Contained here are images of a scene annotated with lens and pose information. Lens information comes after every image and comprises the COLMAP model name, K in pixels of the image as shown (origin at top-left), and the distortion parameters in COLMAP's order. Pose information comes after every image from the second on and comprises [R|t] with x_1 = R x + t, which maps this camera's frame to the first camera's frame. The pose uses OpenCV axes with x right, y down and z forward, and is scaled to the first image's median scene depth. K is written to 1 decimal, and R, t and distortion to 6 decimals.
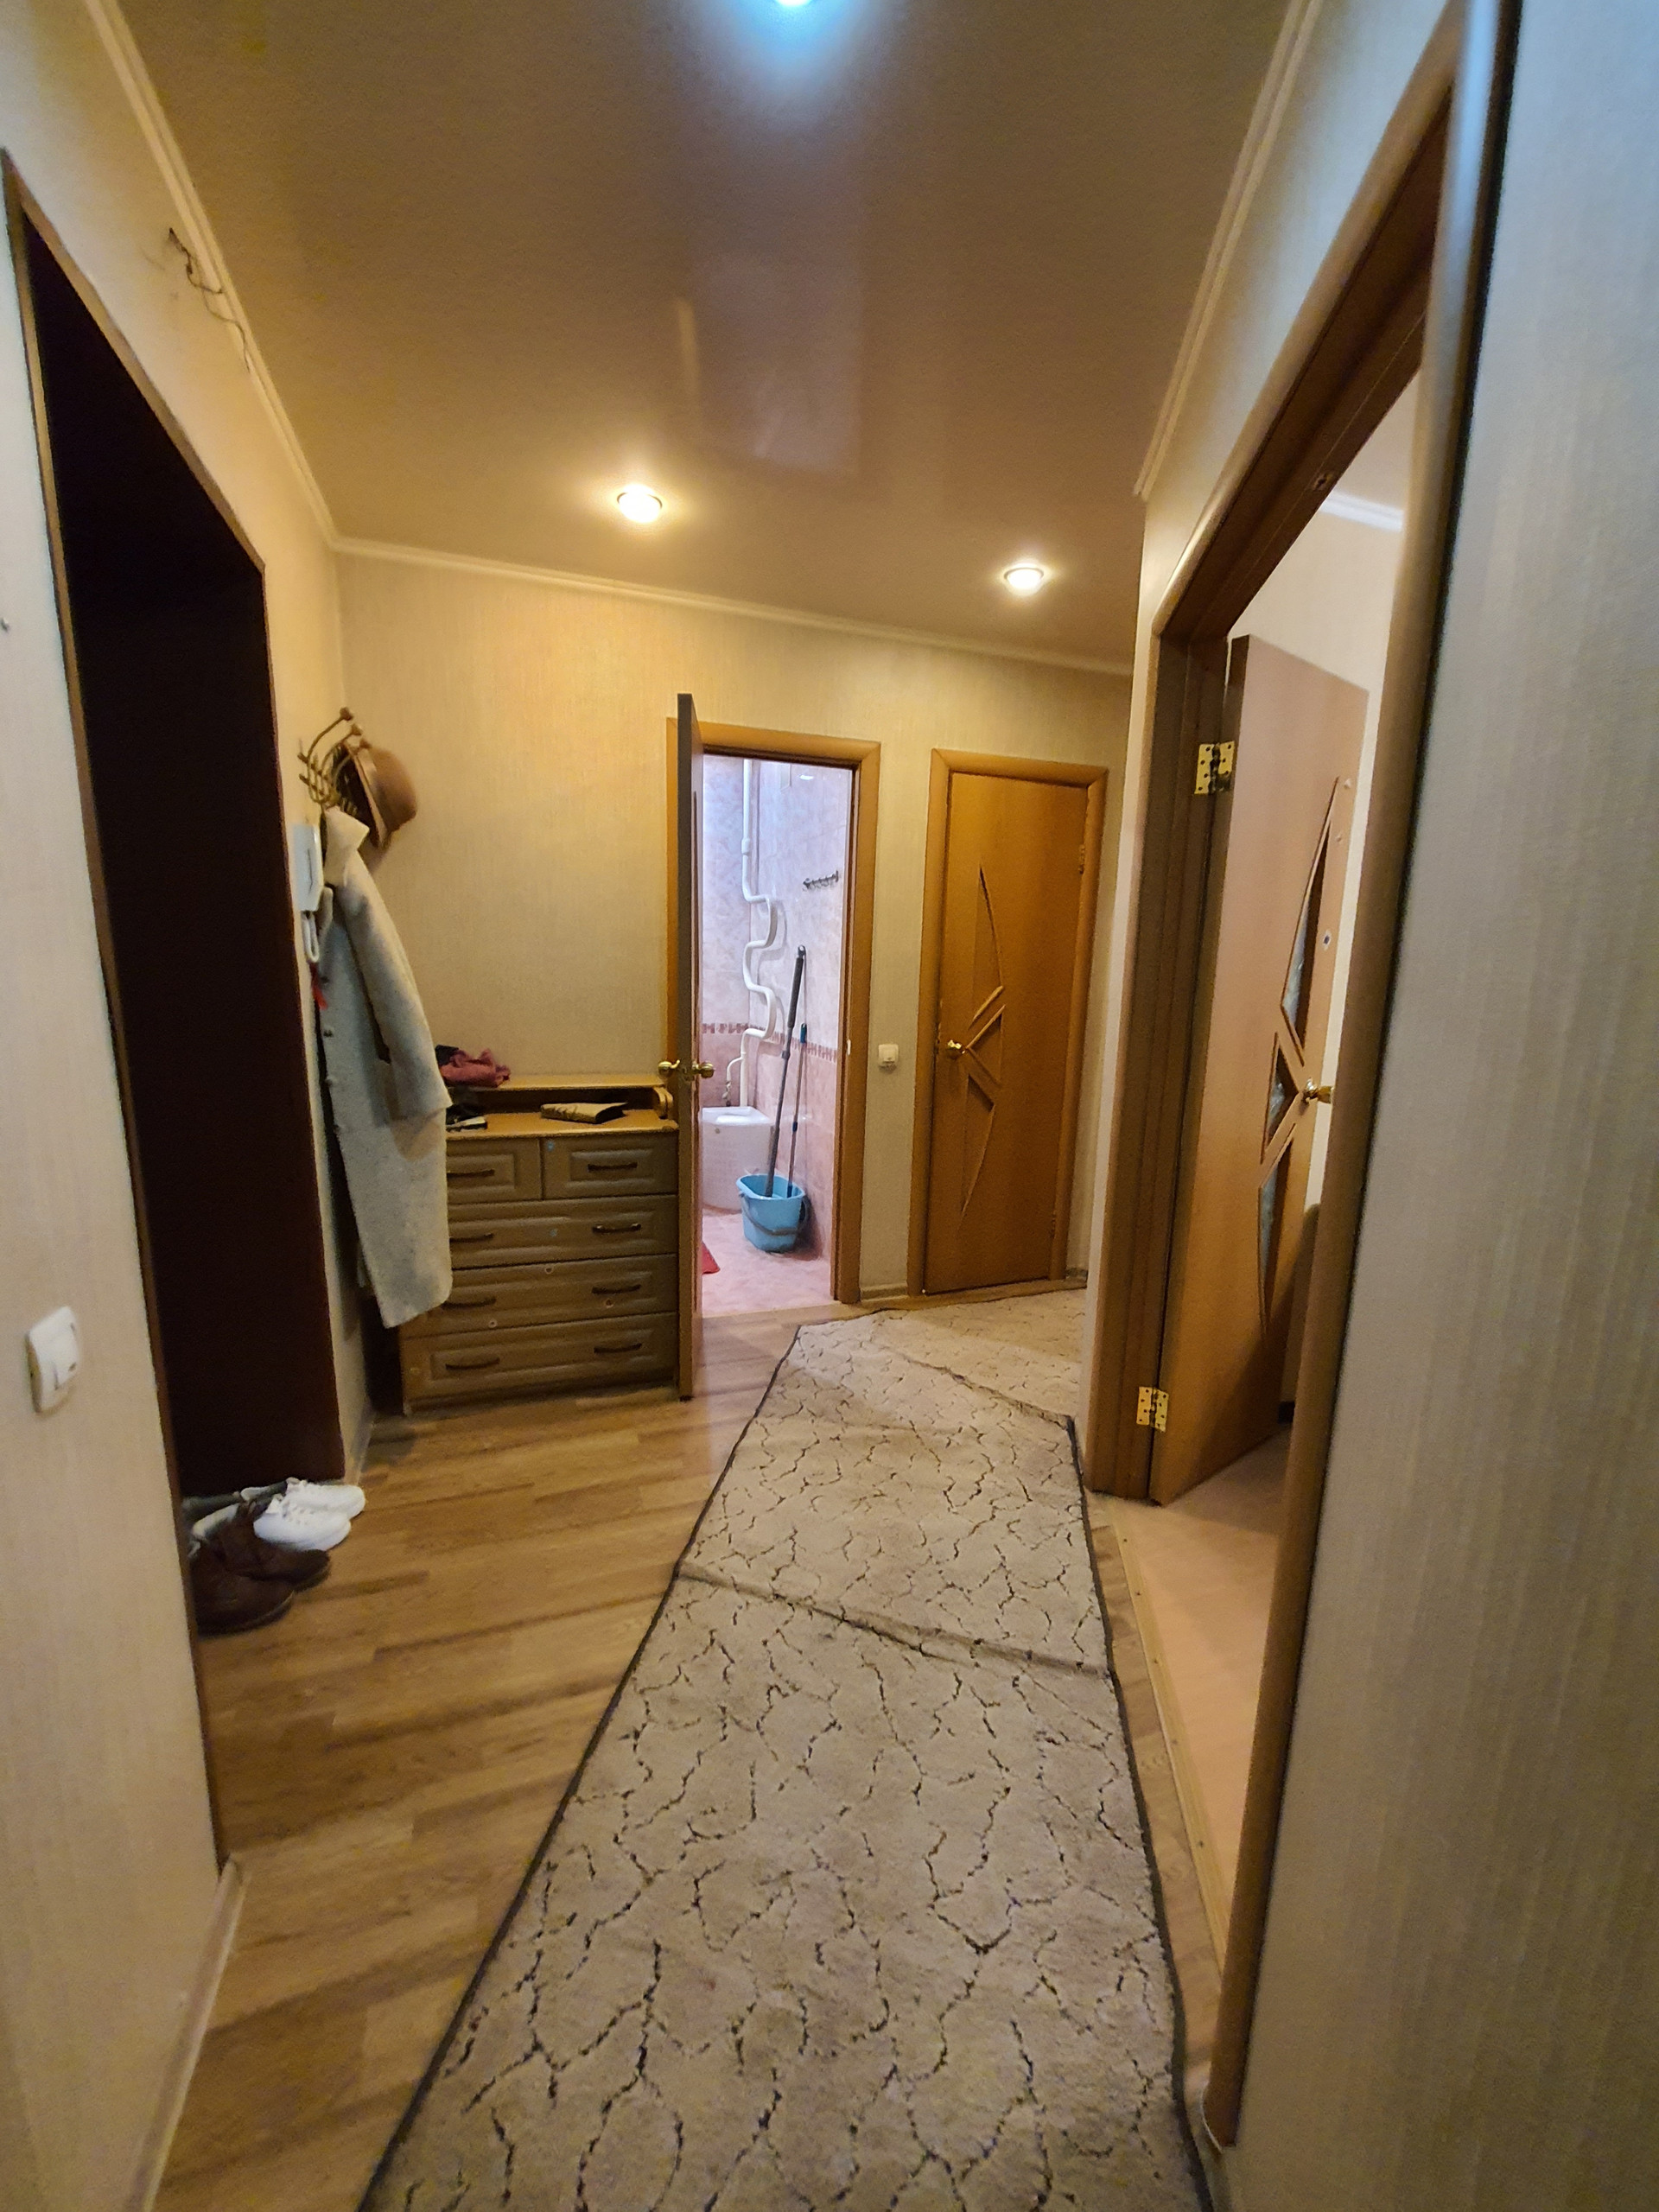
lens RADIAL K [[861.8, 0, 813.5], [0, 861.8, 1120.0], [0, 0, 1]] dist [0.004499, -0.000012]
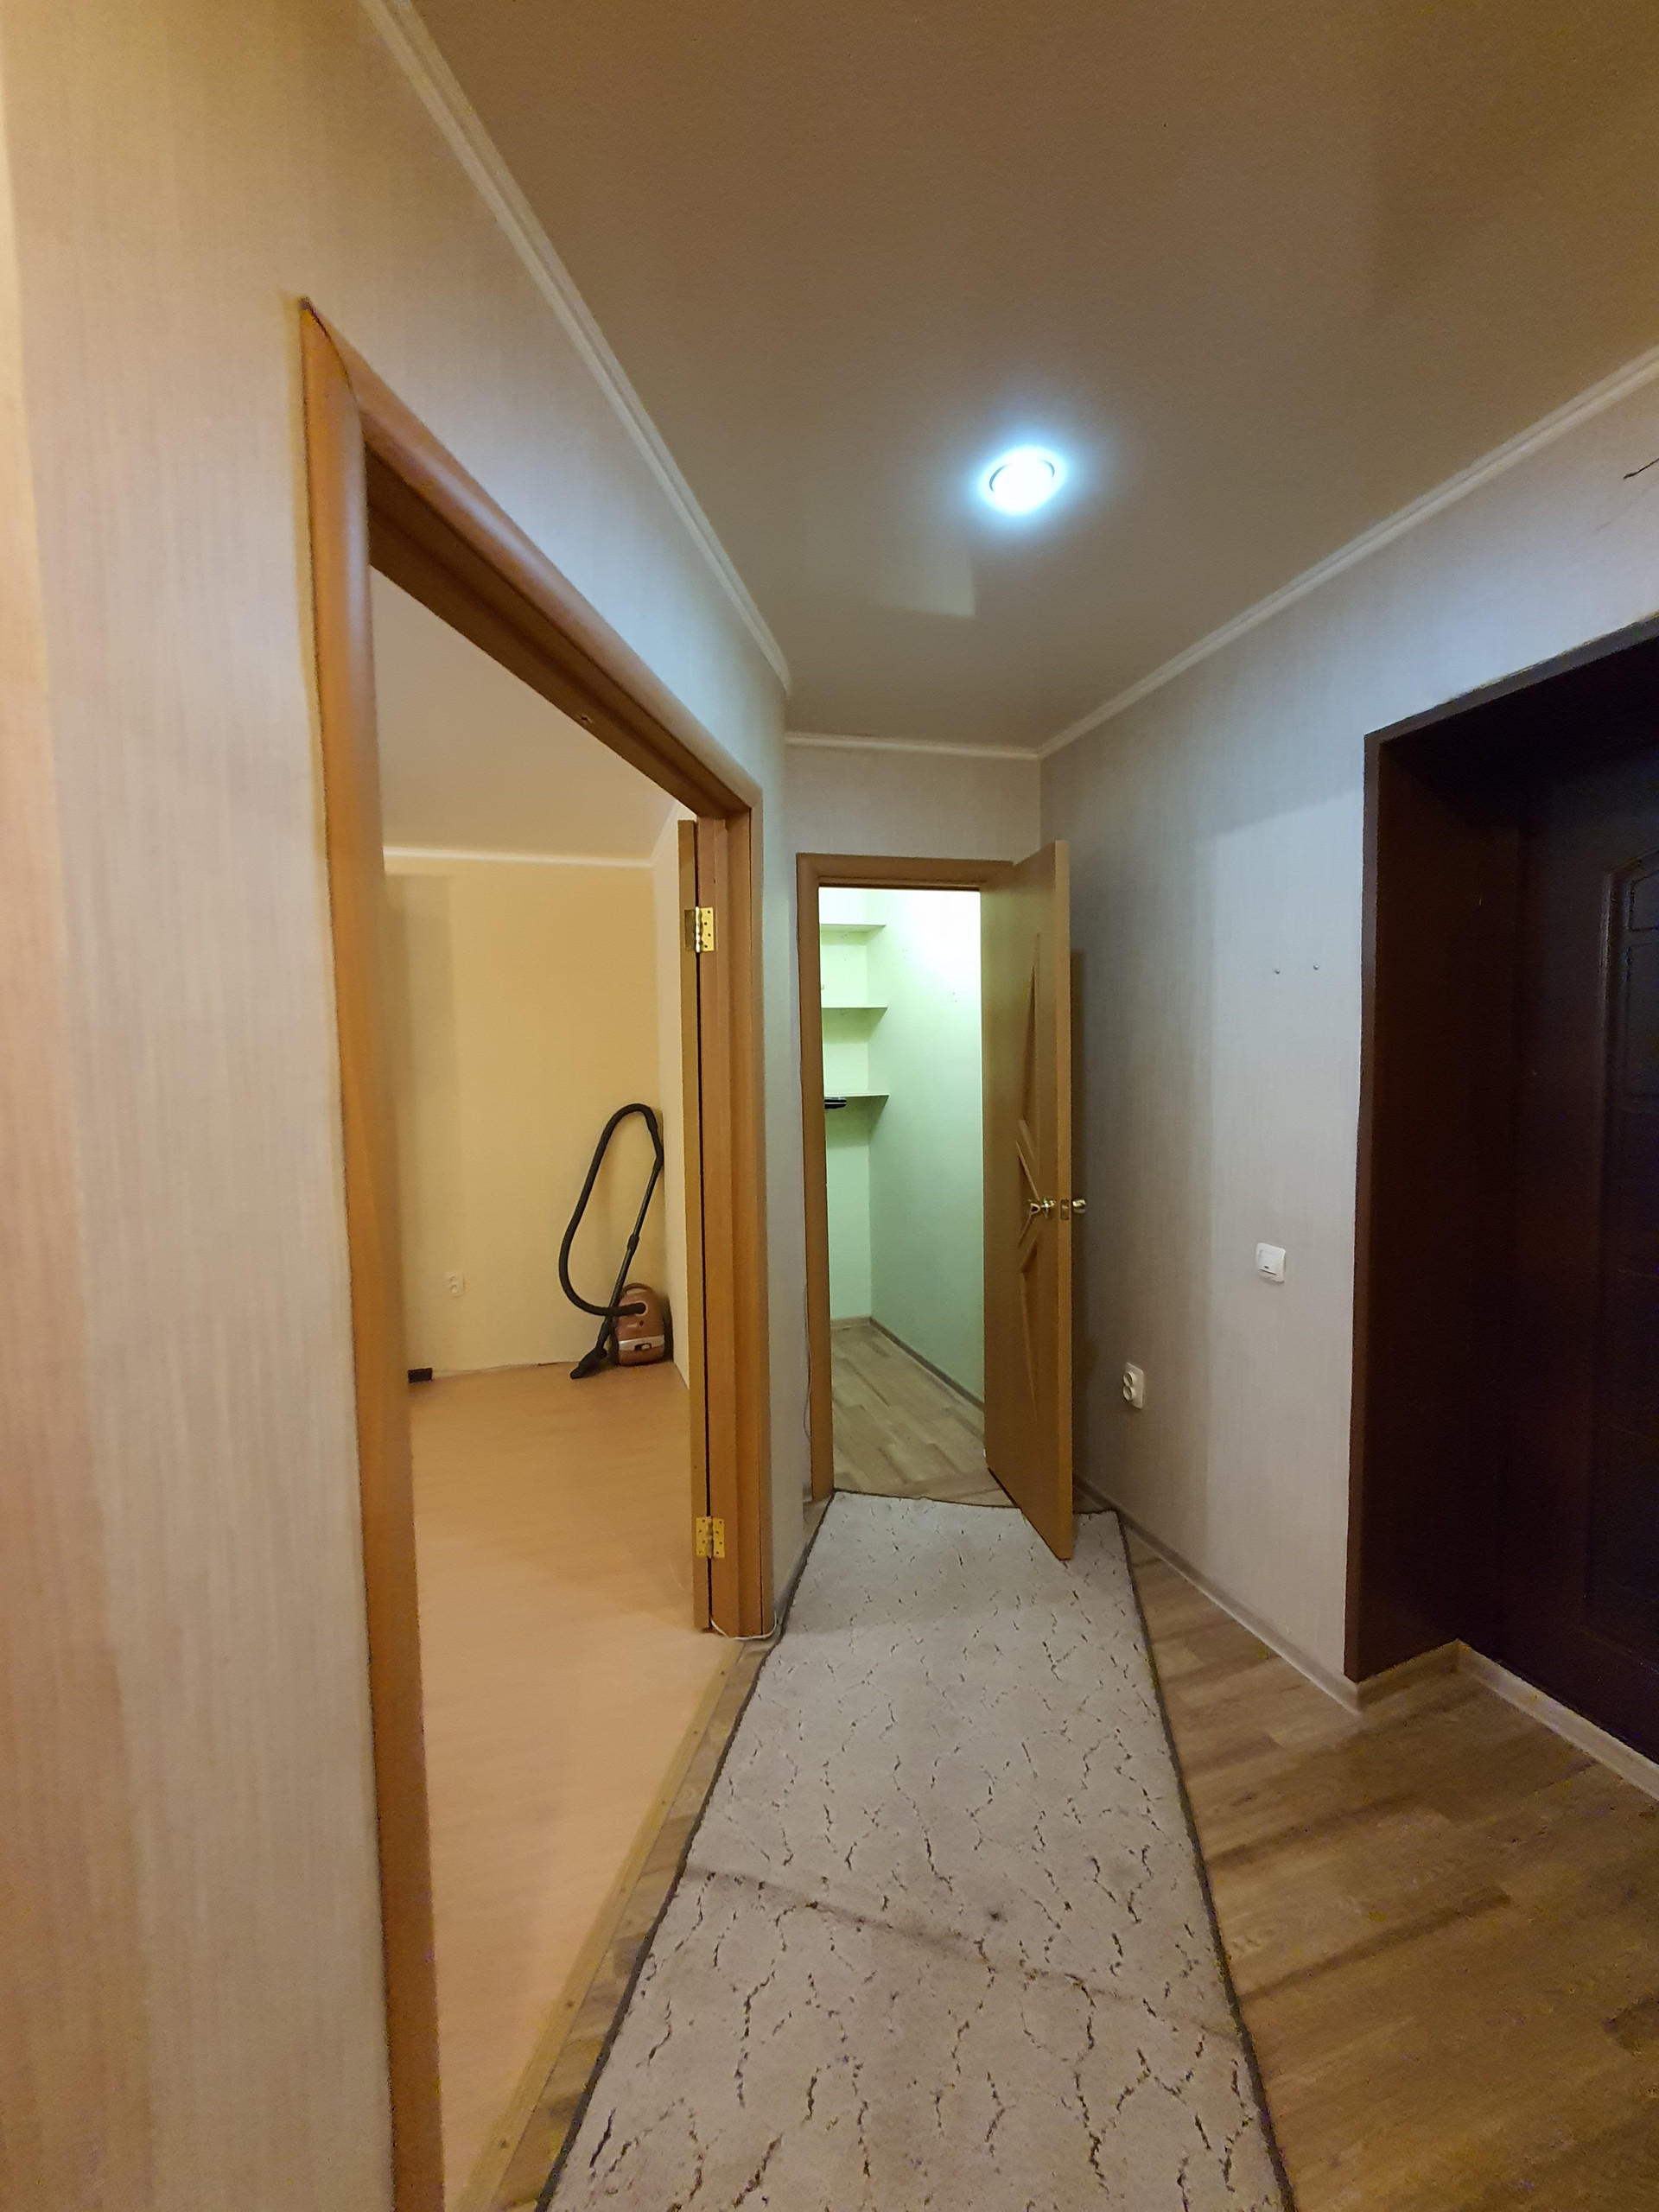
lens RADIAL K [[861.8, 0, 807.1], [0, 861.8, 1101.9], [0, 0, 1]] dist [0.004499, -0.000012]
pose [[-0.999030, -0.005099, 0.043730, 0.100326], [0.005231, 0.972491, 0.232883, -0.224418], [-0.043715, 0.232886, -0.971521, 0.993362]]
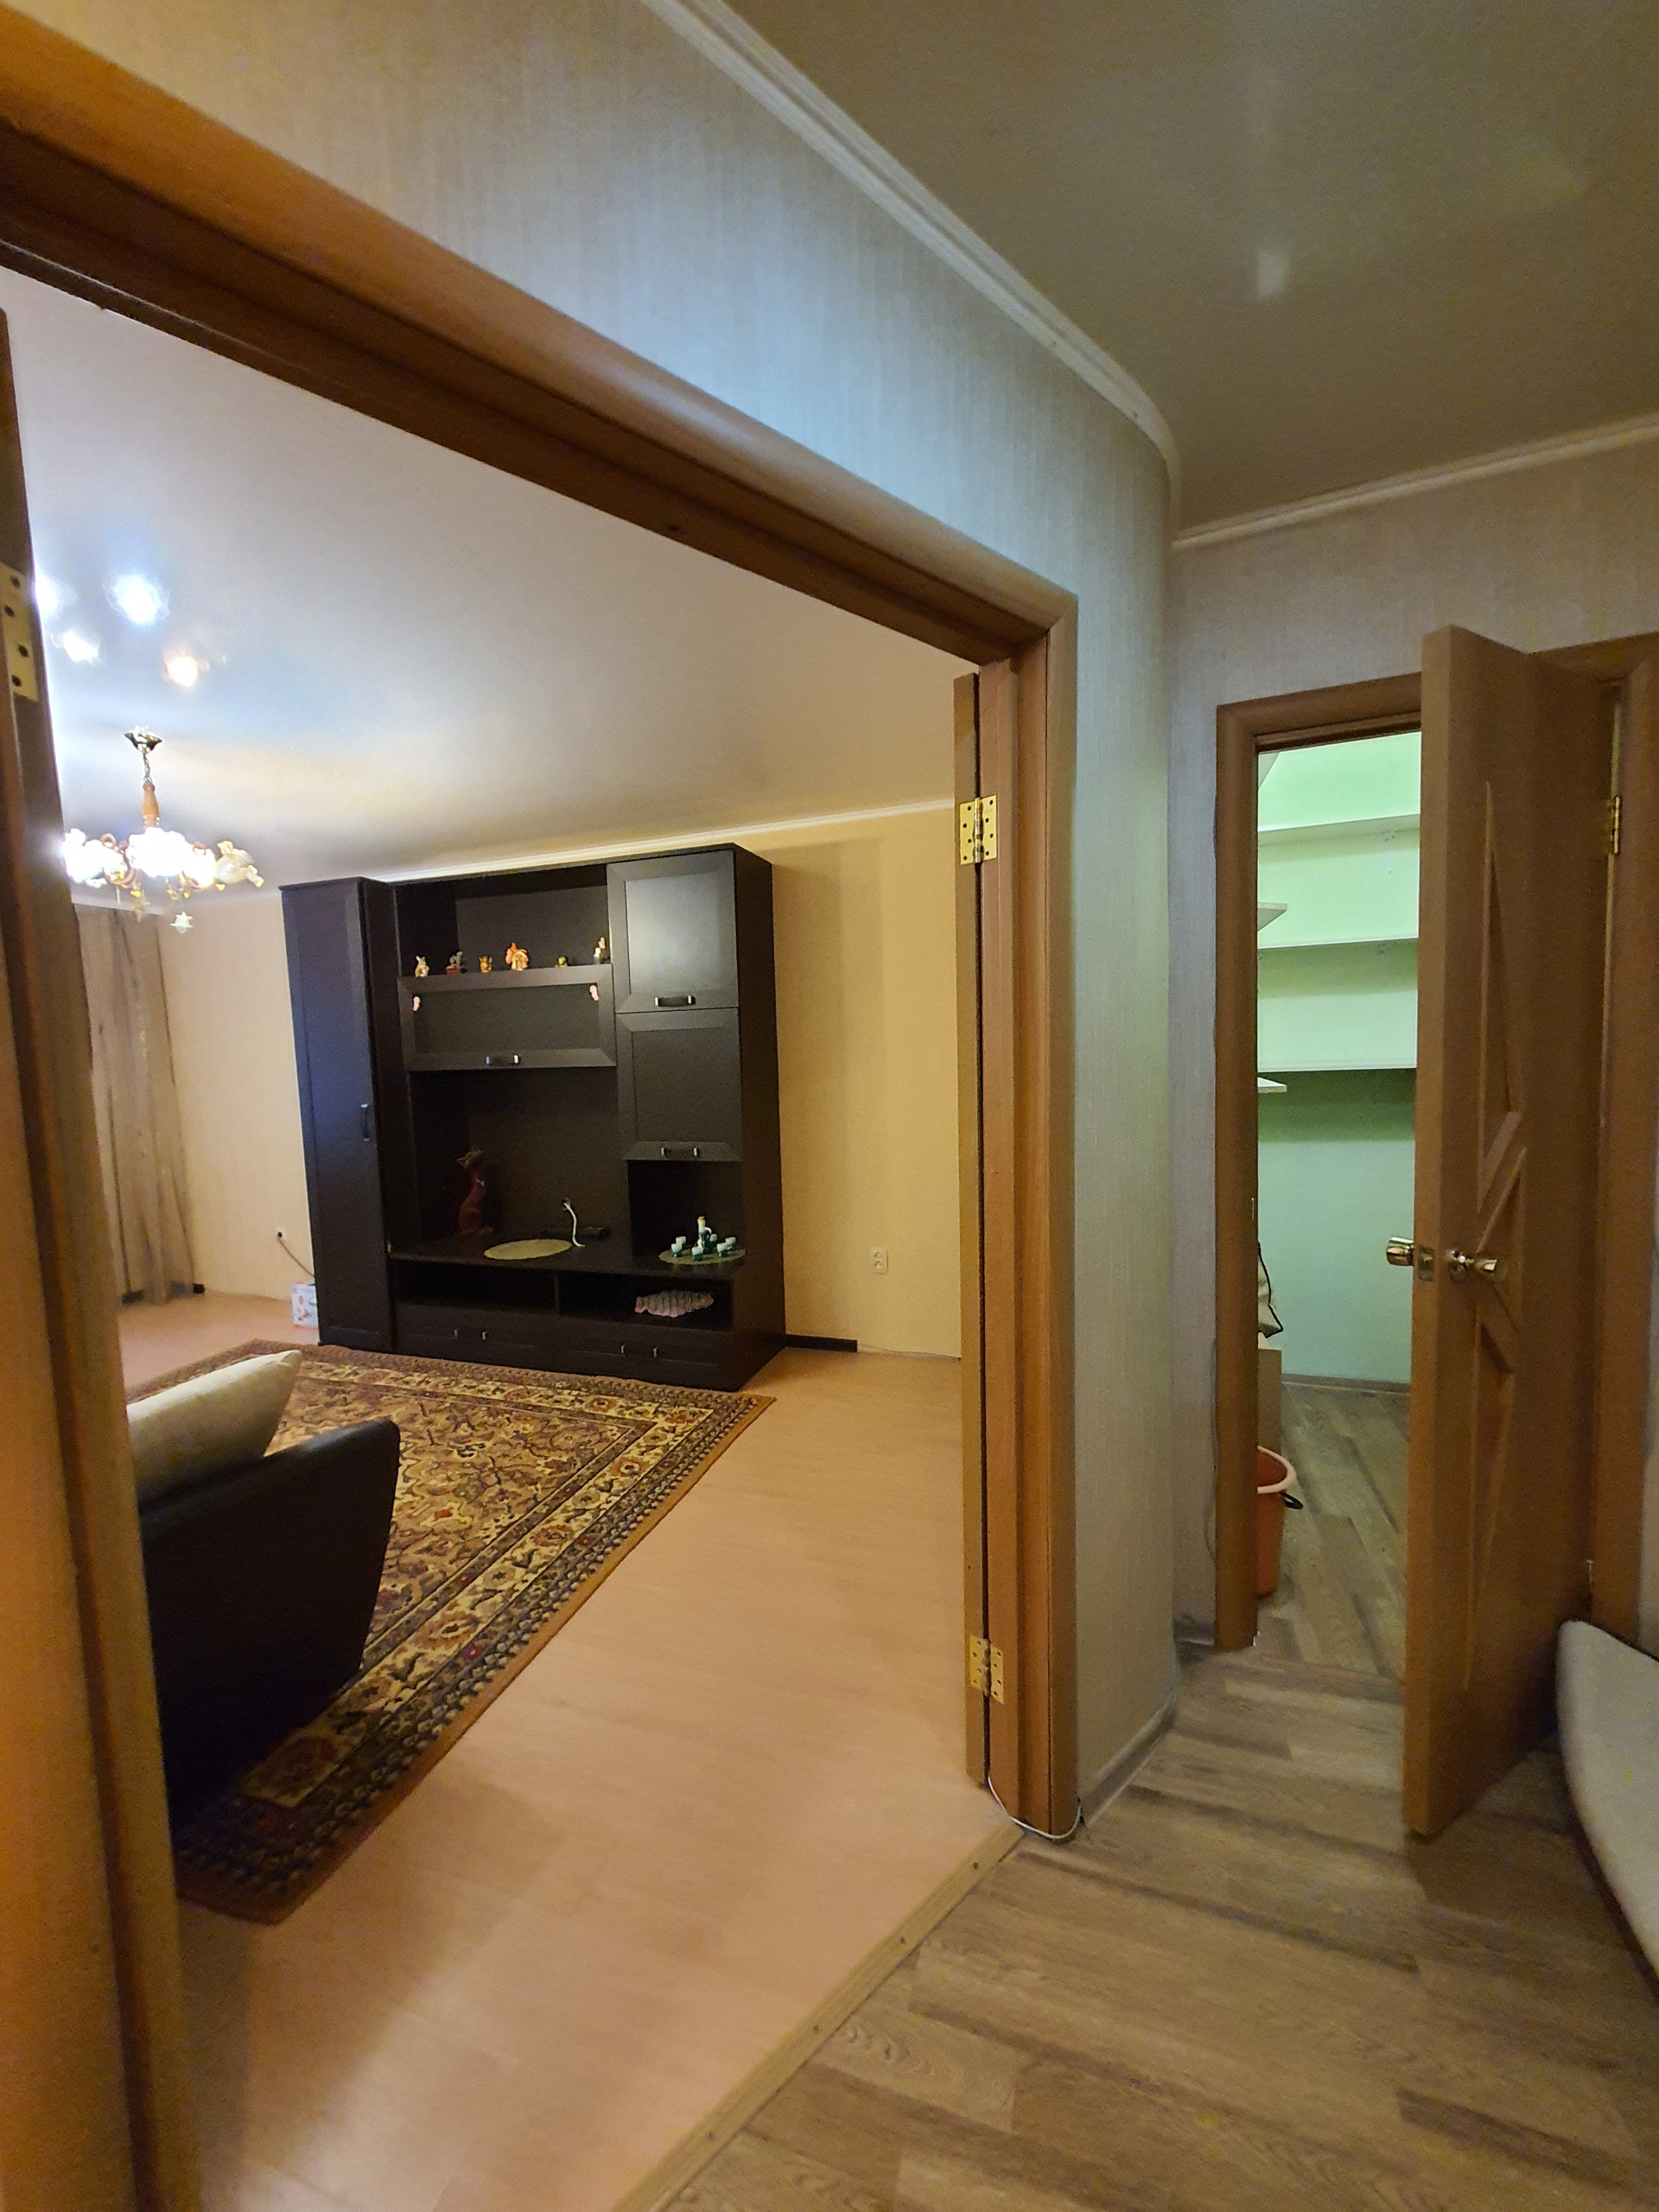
lens RADIAL K [[861.8, 0, 806.8], [0, 861.8, 1113.3], [0, 0, 1]] dist [0.004499, -0.000012]
pose [[-0.778032, -0.040771, 0.626900, -0.030330], [0.135267, 0.963614, 0.230547, -0.164187], [-0.613489, 0.264172, -0.744208, 0.736261]]
